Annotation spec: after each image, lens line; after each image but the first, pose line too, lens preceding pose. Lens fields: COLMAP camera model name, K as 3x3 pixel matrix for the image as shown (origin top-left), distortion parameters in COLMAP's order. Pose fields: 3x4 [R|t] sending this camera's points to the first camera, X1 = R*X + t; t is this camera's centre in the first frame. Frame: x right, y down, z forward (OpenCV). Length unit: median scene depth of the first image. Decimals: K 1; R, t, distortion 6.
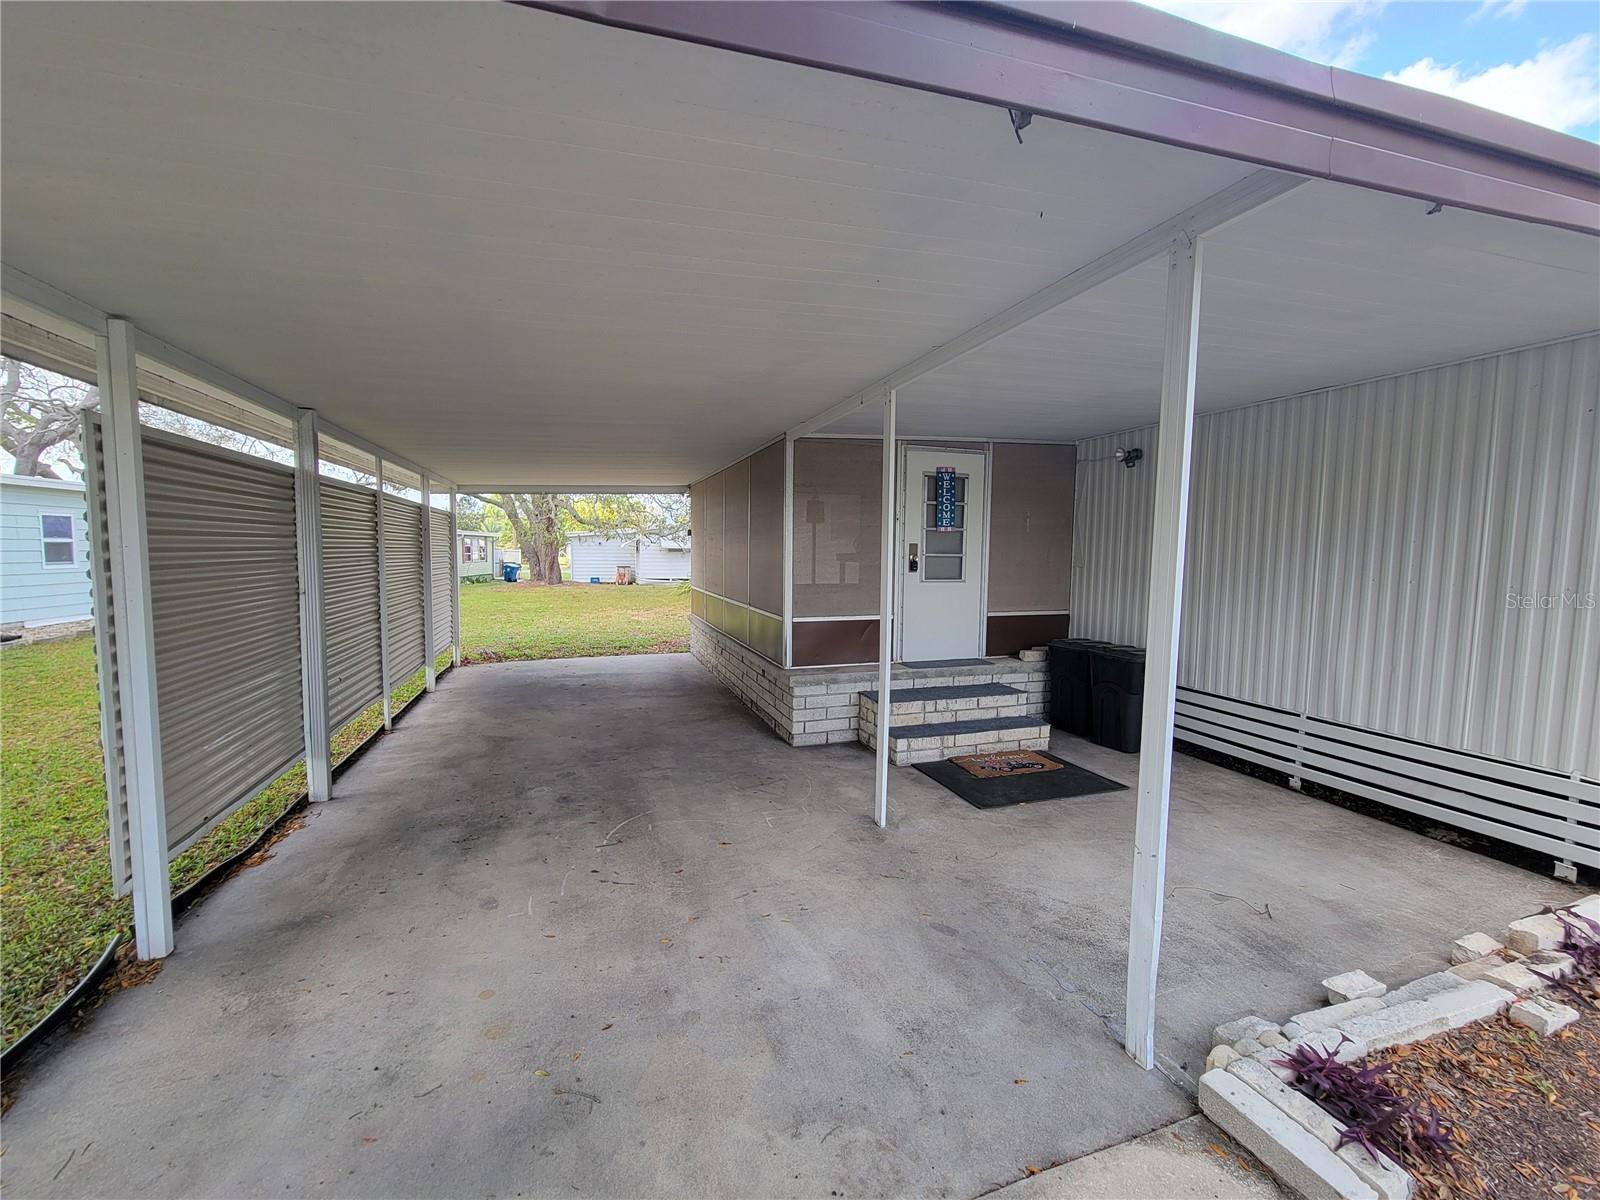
lens RADIAL K [[654.5, 0, 787.7], [0, 654.5, 598.1], [0, 0, 1]] dist [-0.002333, -0.000338]
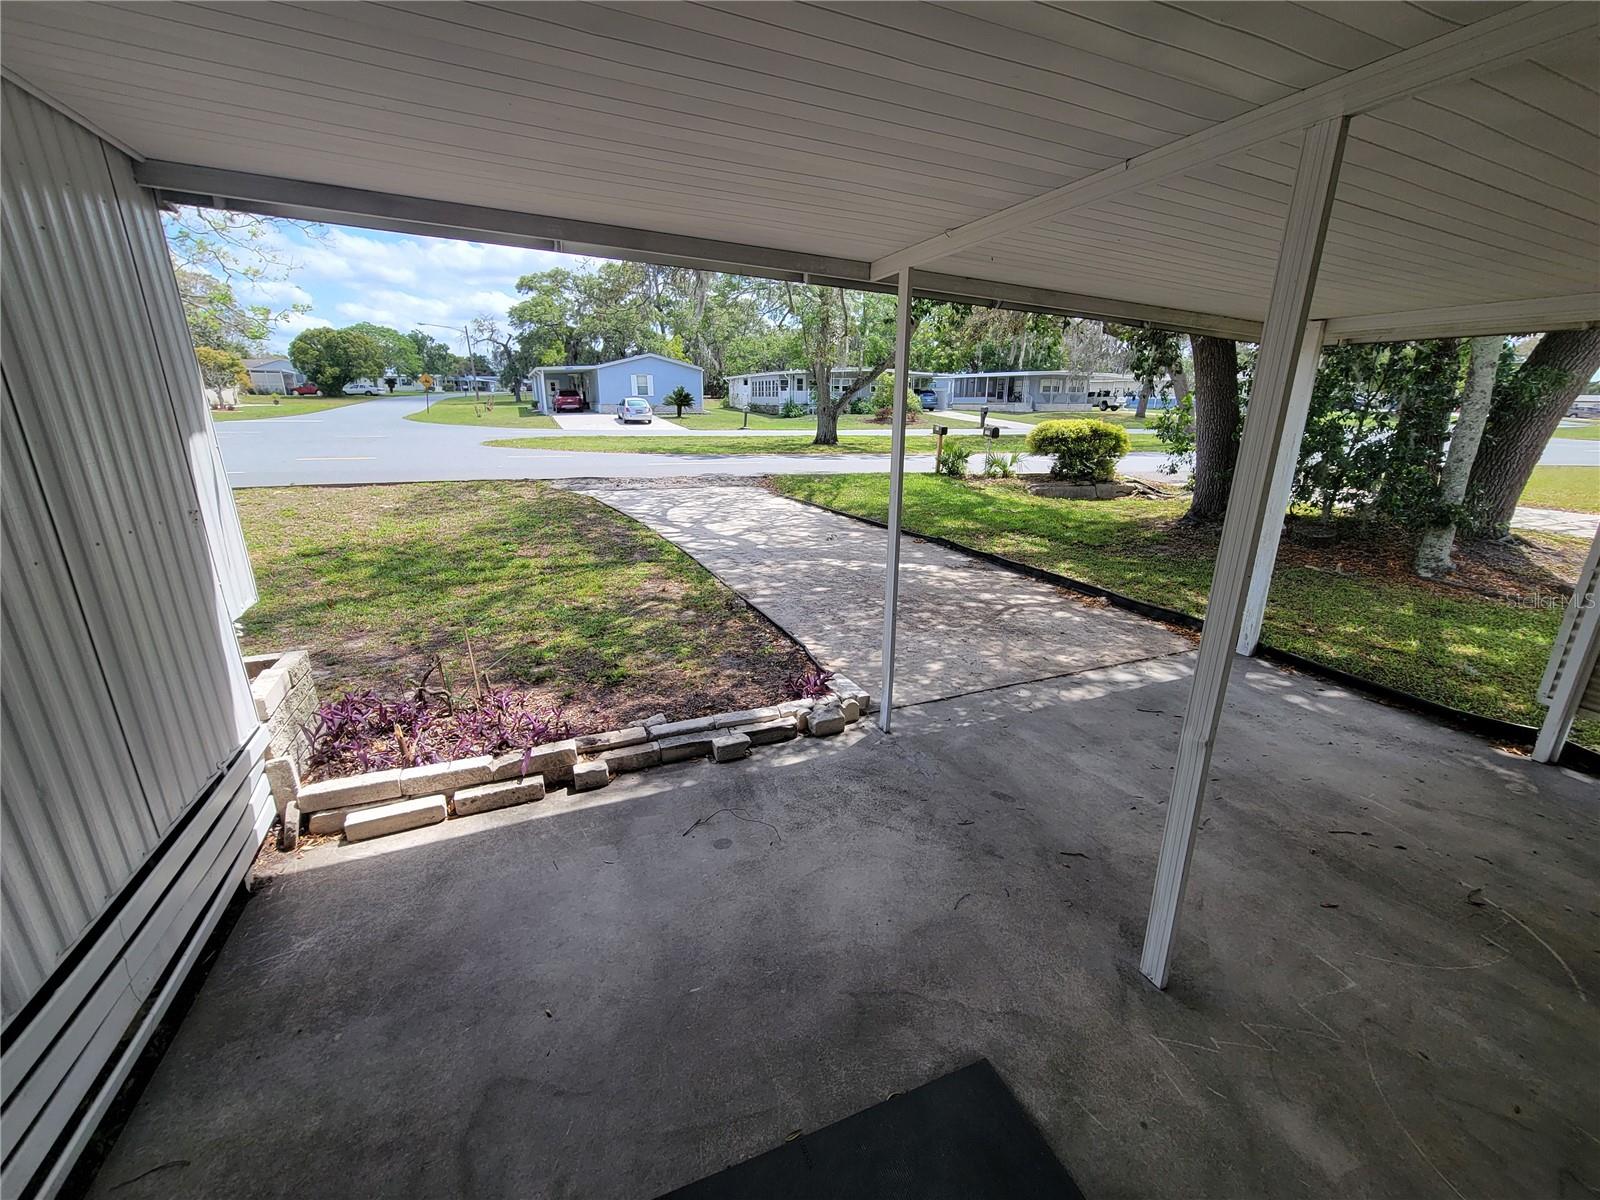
lens RADIAL K [[654.5, 0, 801.9], [0, 654.5, 603.2], [0, 0, 1]] dist [-0.002333, -0.000338]
pose [[-0.997361, 0.004935, -0.072437, 0.529913], [-0.021764, 0.931488, 0.363120, -0.177209], [0.069266, 0.363738, -0.928922, 1.512523]]
